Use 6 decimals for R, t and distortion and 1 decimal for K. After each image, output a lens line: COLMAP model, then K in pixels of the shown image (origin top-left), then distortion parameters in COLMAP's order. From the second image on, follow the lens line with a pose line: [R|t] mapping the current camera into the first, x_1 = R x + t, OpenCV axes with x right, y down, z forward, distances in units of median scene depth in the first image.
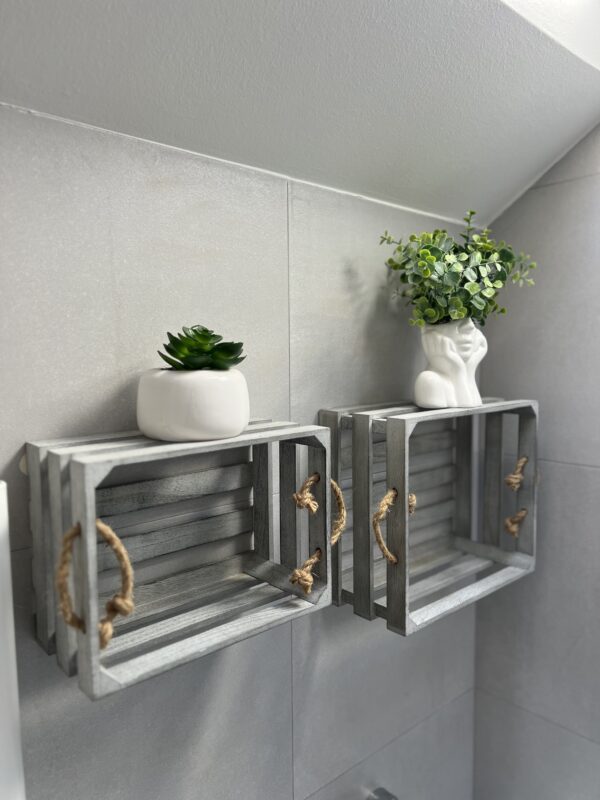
lens RADIAL K [[612.4, 0, 301.5], [0, 612.4, 401.2], [0, 0, 1]] dist [0.046555, -0.047091]
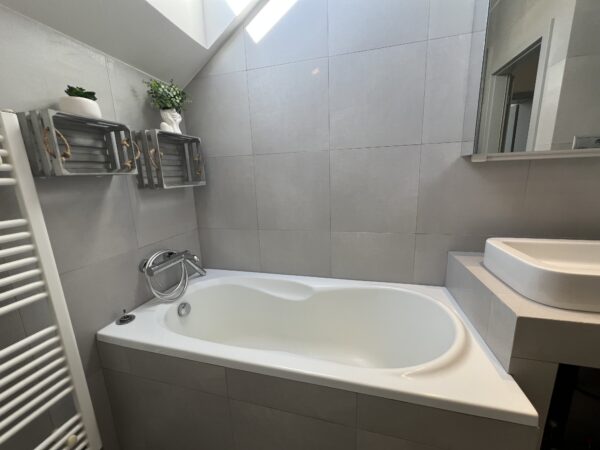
lens RADIAL K [[242.3, 0, 300.4], [0, 242.3, 223.7], [0, 0, 1]] dist [0.006800, -0.000701]
pose [[0.830474, -0.127782, 0.542203, 0.024228], [0.069709, 0.989523, 0.126433, 0.457302], [-0.552679, -0.067203, 0.830681, -0.747041]]
